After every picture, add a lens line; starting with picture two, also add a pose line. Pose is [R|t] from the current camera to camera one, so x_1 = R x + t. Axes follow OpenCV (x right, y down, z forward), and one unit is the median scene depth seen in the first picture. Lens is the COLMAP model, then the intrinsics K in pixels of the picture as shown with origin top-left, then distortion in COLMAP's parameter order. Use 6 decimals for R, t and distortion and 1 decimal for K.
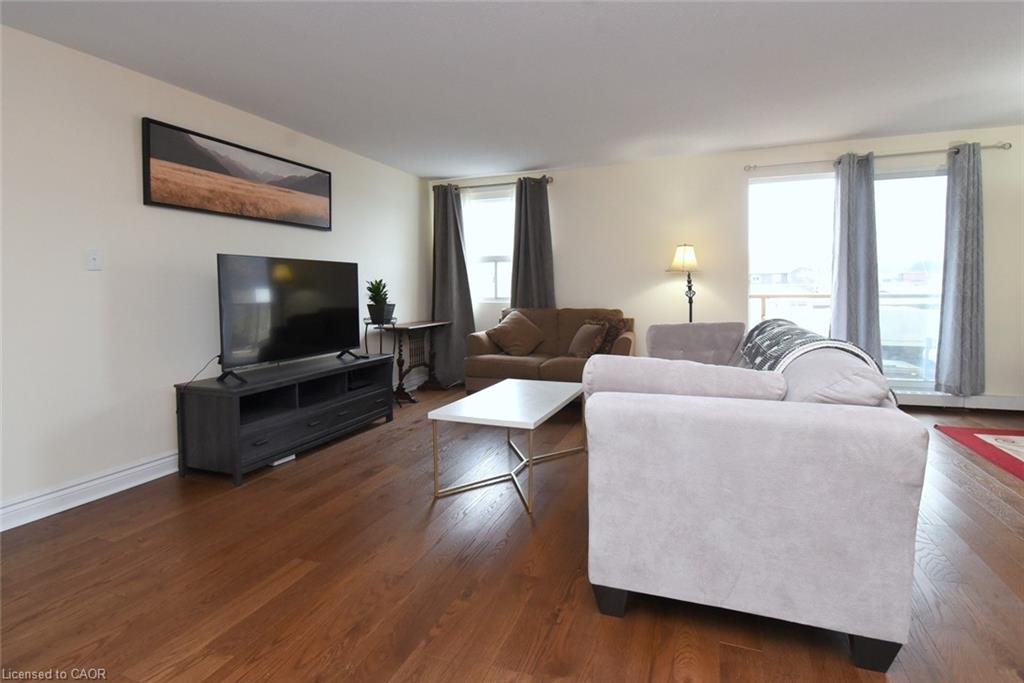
lens RADIAL K [[498.3, 0, 541.2], [0, 498.3, 309.3], [0, 0, 1]] dist [0.000345, -0.022114]
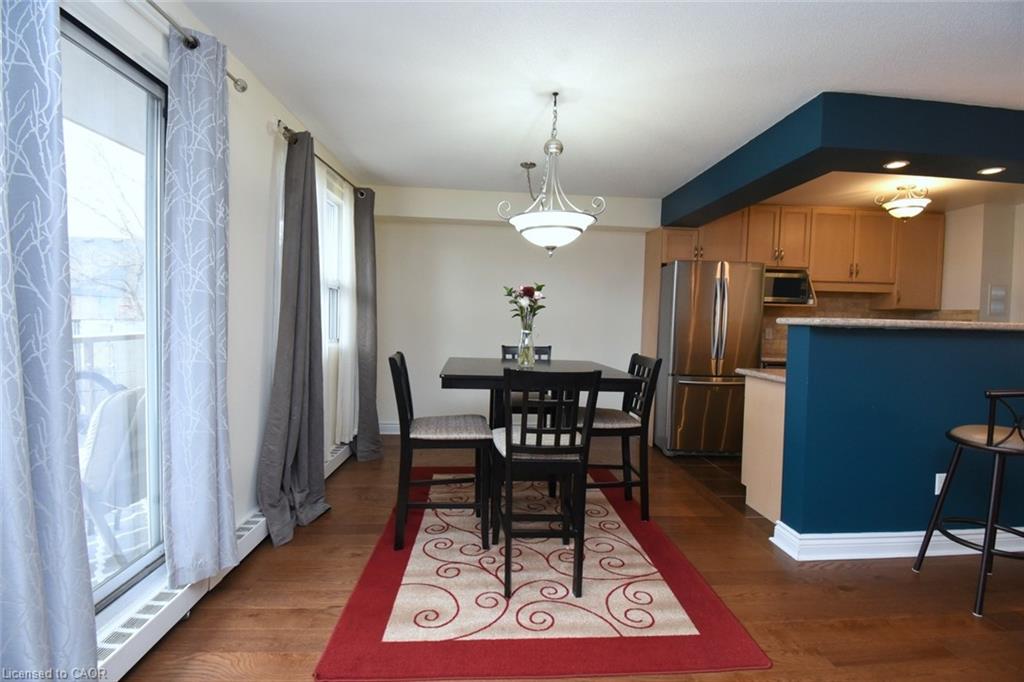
lens RADIAL K [[450.5, 0, 508.1], [0, 450.5, 340.6], [0, 0, 1]] dist [0.017062, -0.025338]
pose [[-0.400800, -0.039593, 0.915310, 0.328386], [0.019147, 0.998486, 0.051575, -0.061861], [-0.915966, 0.038197, -0.399435, 0.858772]]
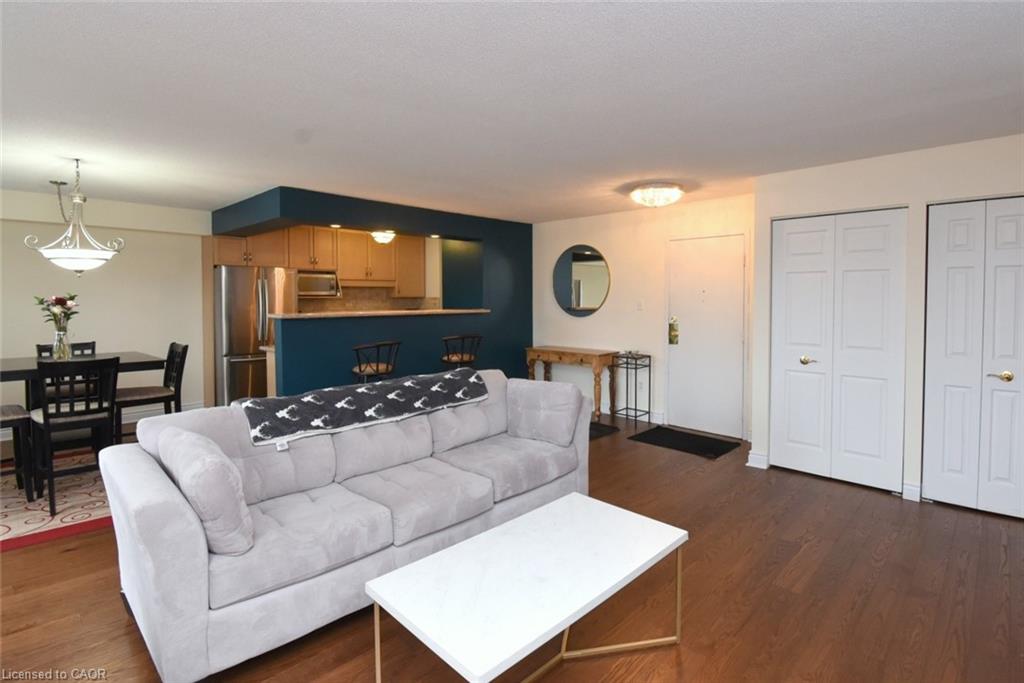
lens RADIAL K [[501.2, 0, 542.3], [0, 501.2, 313.2], [0, 0, 1]] dist [0.024916, -0.028631]
pose [[-0.927281, 0.002861, 0.374354, -0.204243], [0.029065, 0.997503, 0.064371, -0.106919], [-0.373235, 0.070571, -0.925049, 1.072655]]
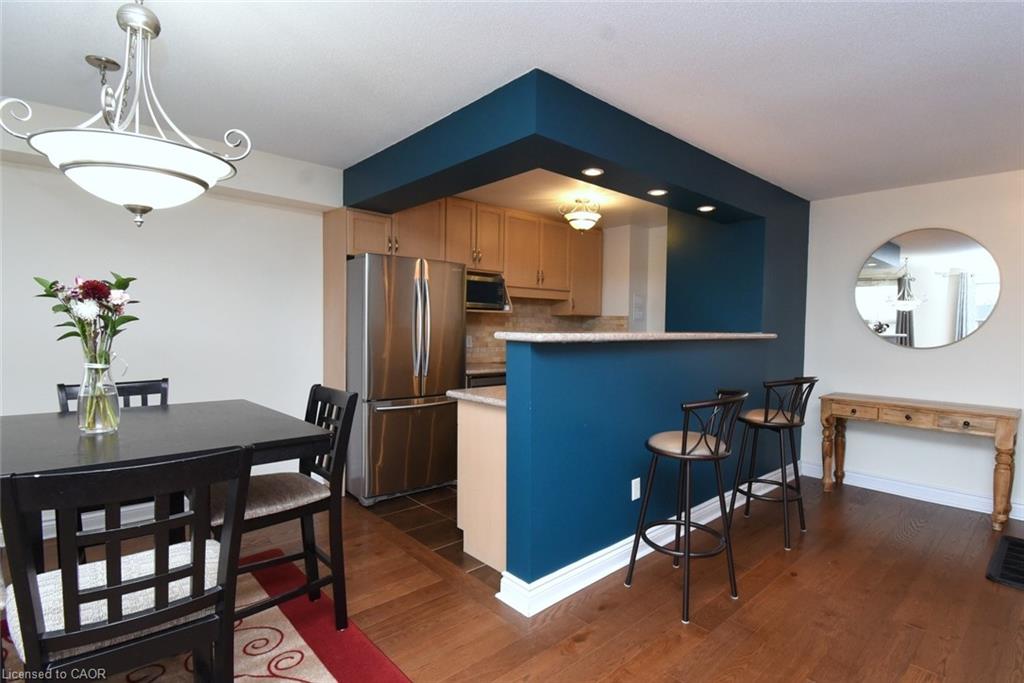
lens RADIAL K [[499.8, 0, 546.5], [0, 499.8, 347.9], [0, 0, 1]] dist [0.020947, -0.026474]
pose [[-0.901052, -0.018826, 0.433303, 0.438362], [0.015322, 0.997052, 0.075181, -0.076815], [-0.433441, 0.074381, -0.898107, 0.769172]]
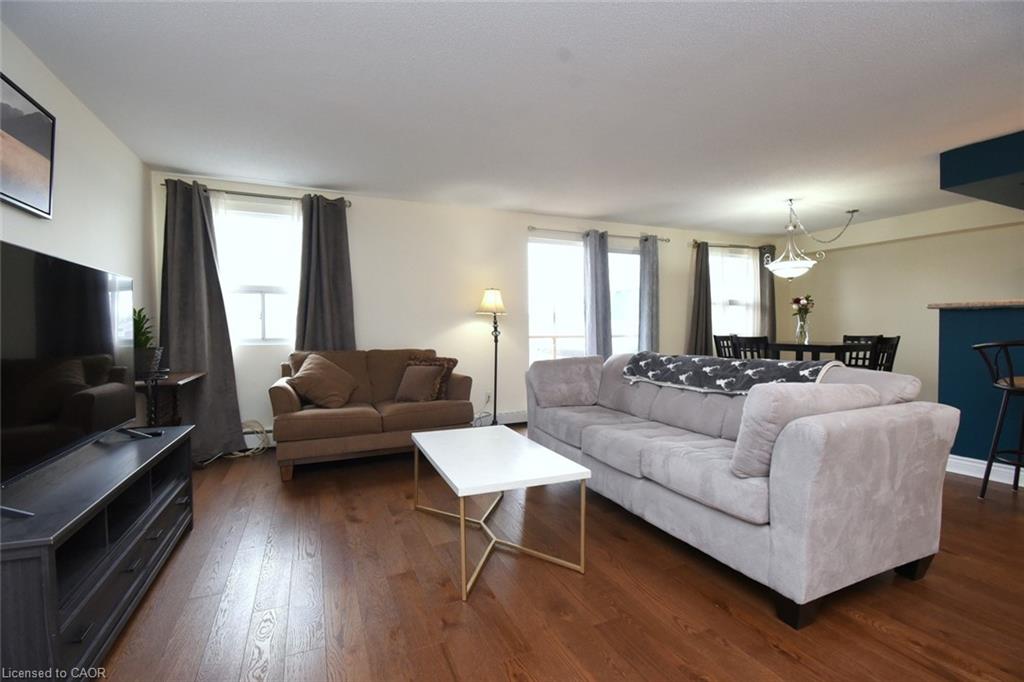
lens RADIAL K [[450.5, 0, 508.1], [0, 450.5, 340.6], [0, 0, 1]] dist [0.017062, -0.025338]
pose [[0.721181, -0.006721, 0.692714, -0.401489], [0.025701, 0.999524, -0.017059, 0.002487], [-0.692270, 0.030106, 0.721011, 0.284385]]
